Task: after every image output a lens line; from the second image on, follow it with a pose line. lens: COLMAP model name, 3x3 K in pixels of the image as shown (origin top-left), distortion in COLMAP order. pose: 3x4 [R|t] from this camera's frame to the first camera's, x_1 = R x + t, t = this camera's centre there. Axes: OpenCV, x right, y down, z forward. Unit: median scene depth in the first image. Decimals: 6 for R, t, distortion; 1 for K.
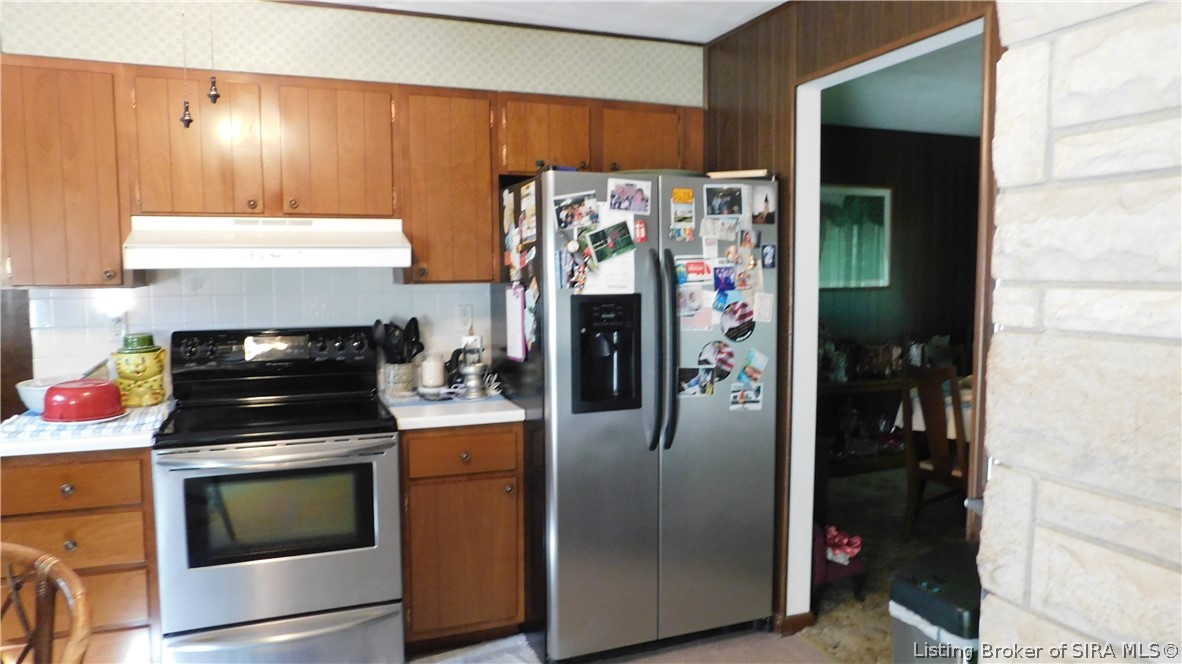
lens RADIAL K [[778.5, 0, 591.0], [0, 778.5, 332.0], [0, 0, 1]] dist [-0.066083, 0.046791]
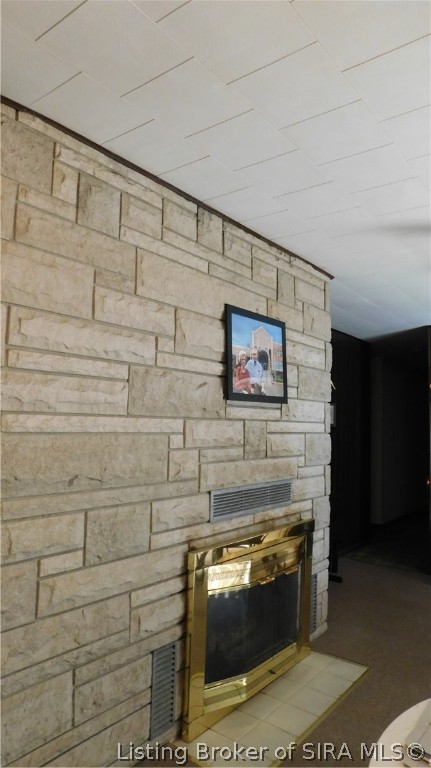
lens RADIAL K [[505.8, 0, 189.5], [0, 505.8, 386.6], [0, 0, 1]] dist [-0.066083, 0.046791]
pose [[-0.483107, 0.058140, 0.873629, -0.159465], [0.048732, 0.998032, -0.039472, -0.008873], [-0.874204, 0.023504, -0.484989, 0.208926]]
